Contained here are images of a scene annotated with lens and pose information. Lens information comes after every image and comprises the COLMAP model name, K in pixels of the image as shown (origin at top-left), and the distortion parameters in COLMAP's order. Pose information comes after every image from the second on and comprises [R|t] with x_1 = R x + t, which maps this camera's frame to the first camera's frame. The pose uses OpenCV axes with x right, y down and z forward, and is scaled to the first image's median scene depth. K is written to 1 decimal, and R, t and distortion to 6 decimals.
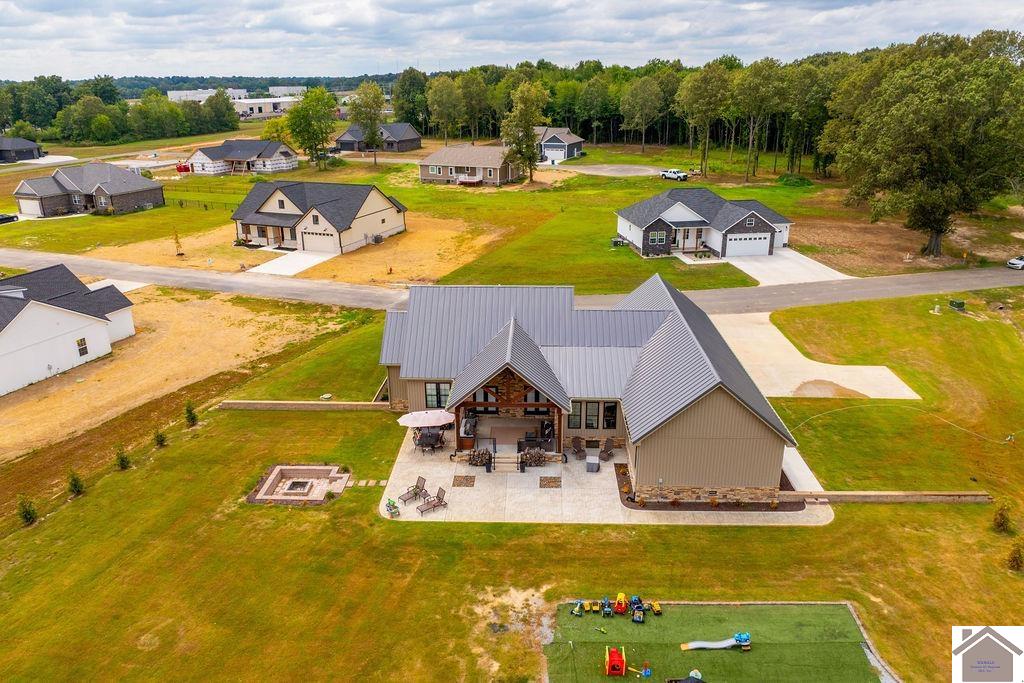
lens RADIAL K [[723.1, 0, 512.8], [0, 723.1, 338.0], [0, 0, 1]] dist [-0.039767, 0.004222]
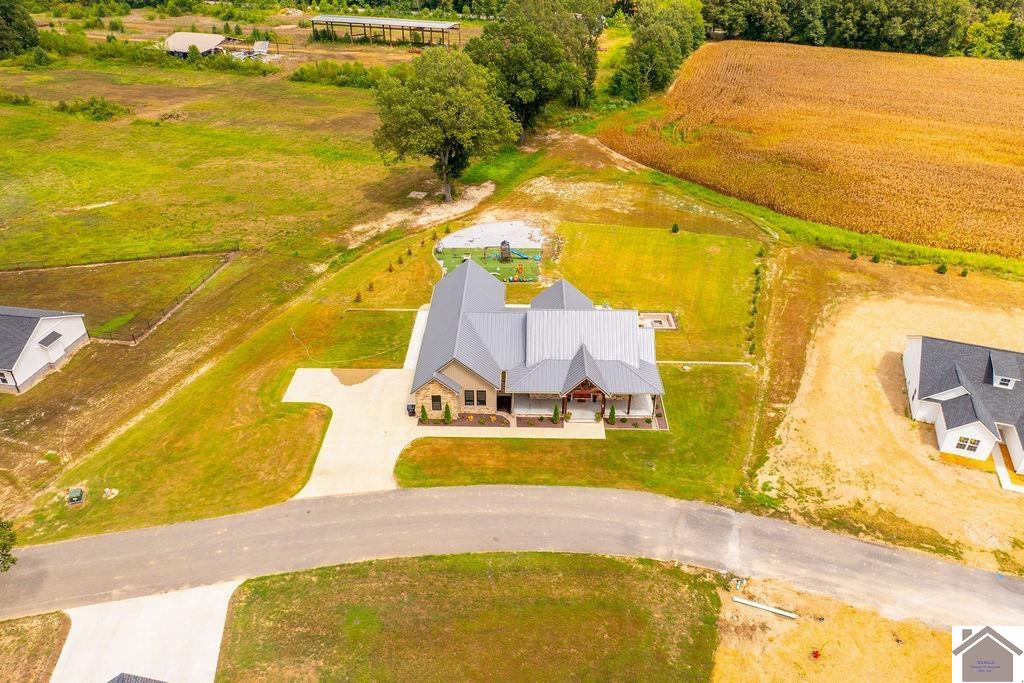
lens RADIAL K [[723.1, 0, 511.7], [0, 723.1, 336.8], [0, 0, 1]] dist [-0.039767, 0.004222]
pose [[-0.999770, 0.013141, -0.016927, 0.124952], [-0.005066, 0.622557, 0.782558, -1.050701], [0.020821, 0.782464, -0.622347, 1.723297]]
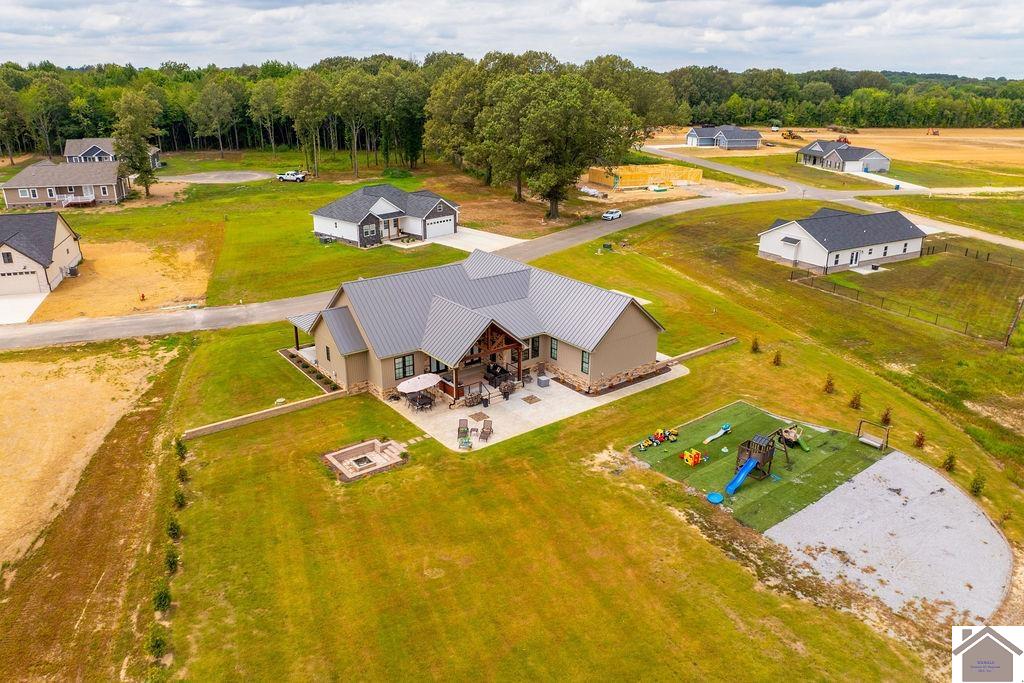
lens RADIAL K [[723.1, 0, 514.7], [0, 723.1, 338.8], [0, 0, 1]] dist [-0.039767, 0.004222]
pose [[0.766378, -0.208070, 0.607760, -0.563538], [0.206059, 0.975722, 0.074206, -0.014025], [-0.608444, 0.068365, 0.790647, -0.046666]]
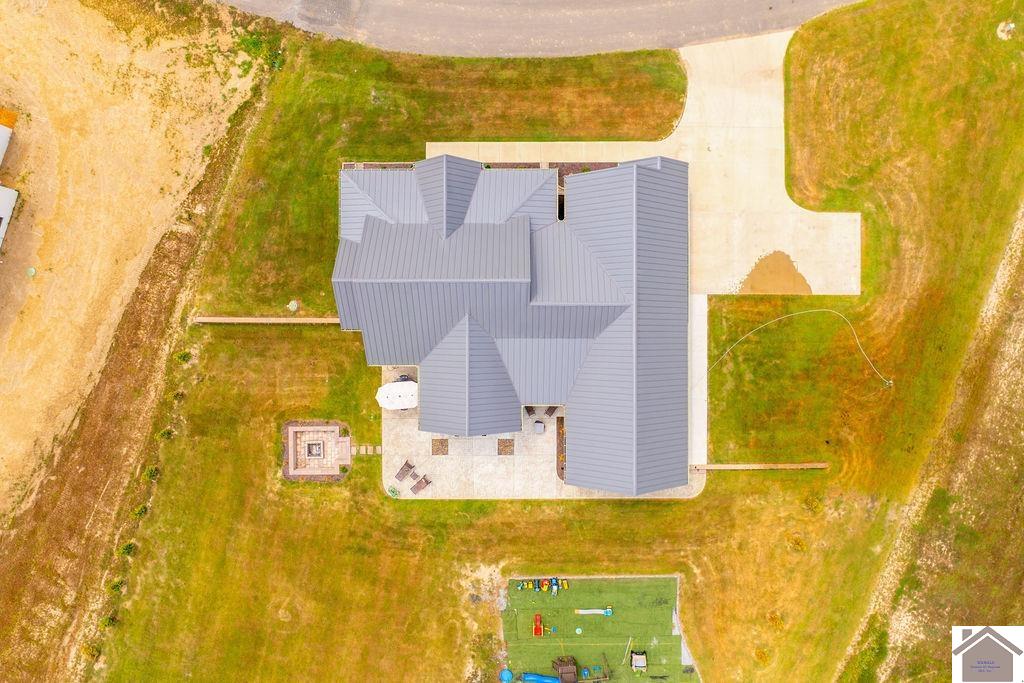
lens RADIAL K [[723.1, 0, 510.5], [0, 723.1, 335.9], [0, 0, 1]] dist [-0.039767, 0.004222]
pose [[0.999246, -0.038619, 0.004075, 0.045732], [0.008890, 0.329641, 0.944065, -0.807080], [-0.037802, -0.943316, 0.329735, 0.549980]]
